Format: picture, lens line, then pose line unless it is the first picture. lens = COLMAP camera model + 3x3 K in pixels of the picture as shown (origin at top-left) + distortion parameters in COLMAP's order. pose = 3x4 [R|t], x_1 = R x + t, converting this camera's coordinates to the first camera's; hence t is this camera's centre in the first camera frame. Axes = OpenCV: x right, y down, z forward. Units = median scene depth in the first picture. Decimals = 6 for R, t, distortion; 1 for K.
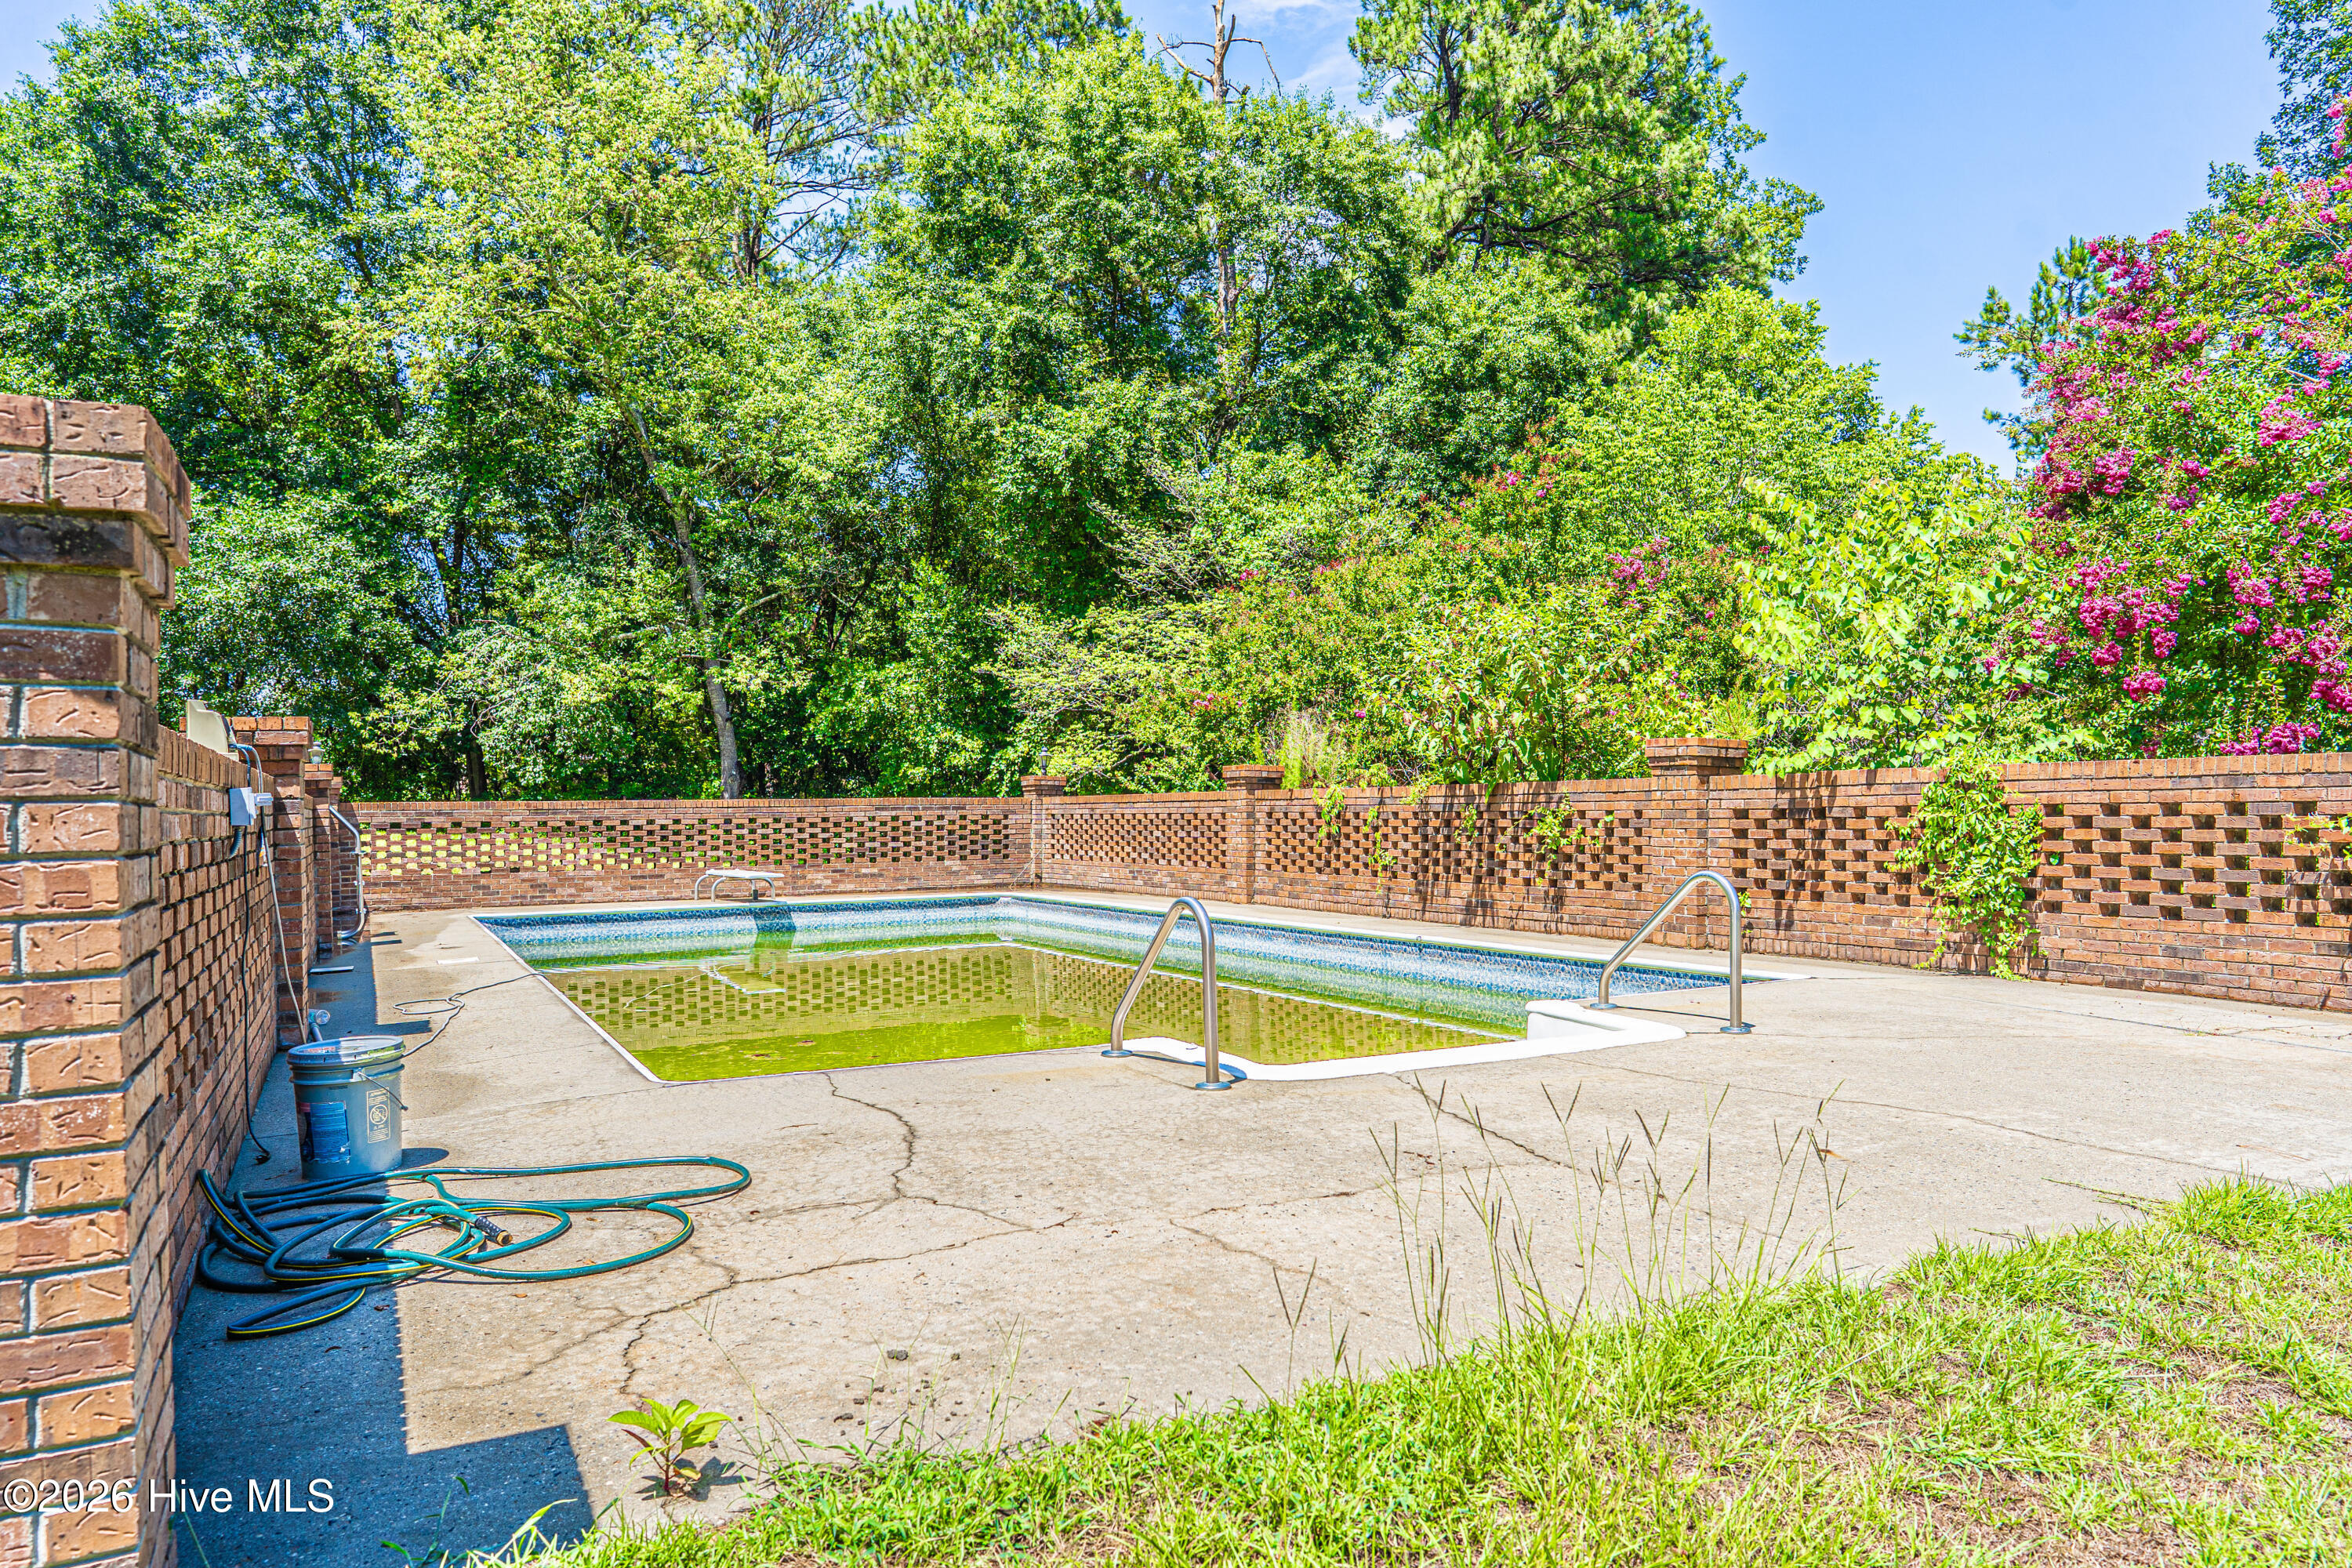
lens RADIAL K [[1632.8, 0, 1176.0], [0, 1632.8, 784.0], [0, 0, 1]] dist [-0.003754, 0.000785]
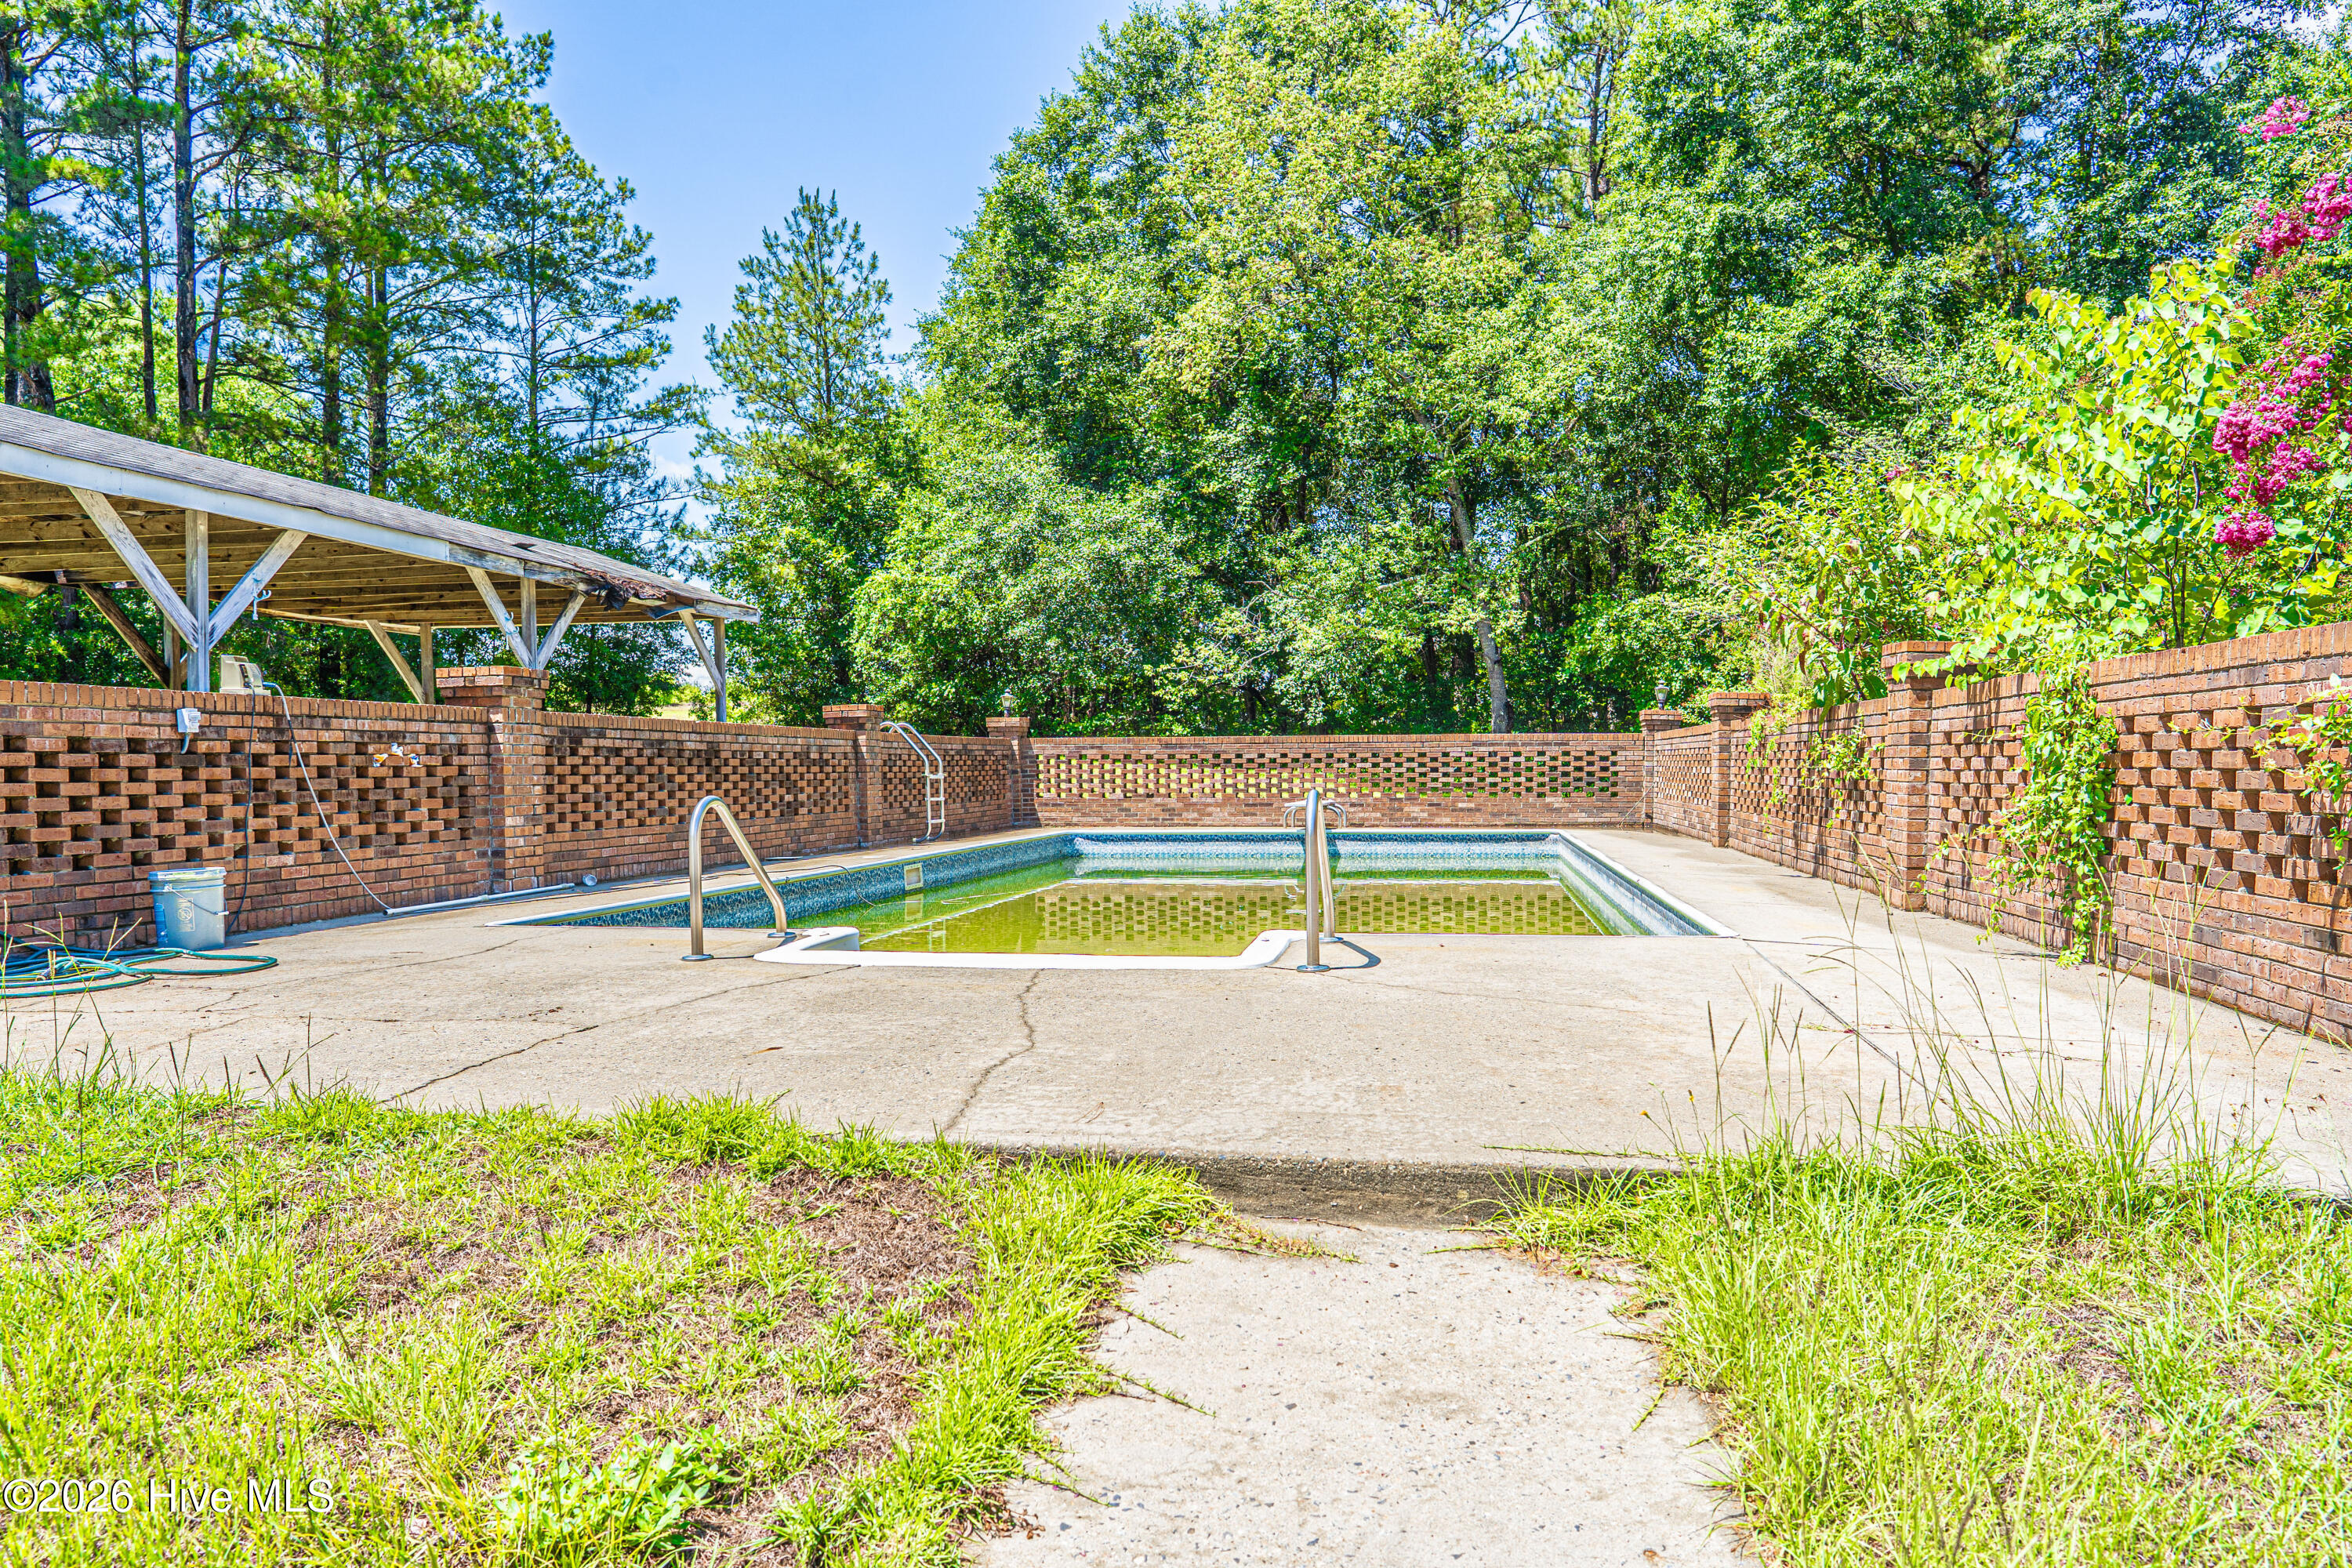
lens RADIAL K [[1632.8, 0, 1176.0], [0, 1632.8, 784.0], [0, 0, 1]] dist [-0.003754, 0.000785]
pose [[0.772610, 0.014997, -0.634704, 0.307167], [0.005004, 0.999546, 0.029708, 0.008459], [0.634861, -0.026129, 0.772184, 0.096468]]
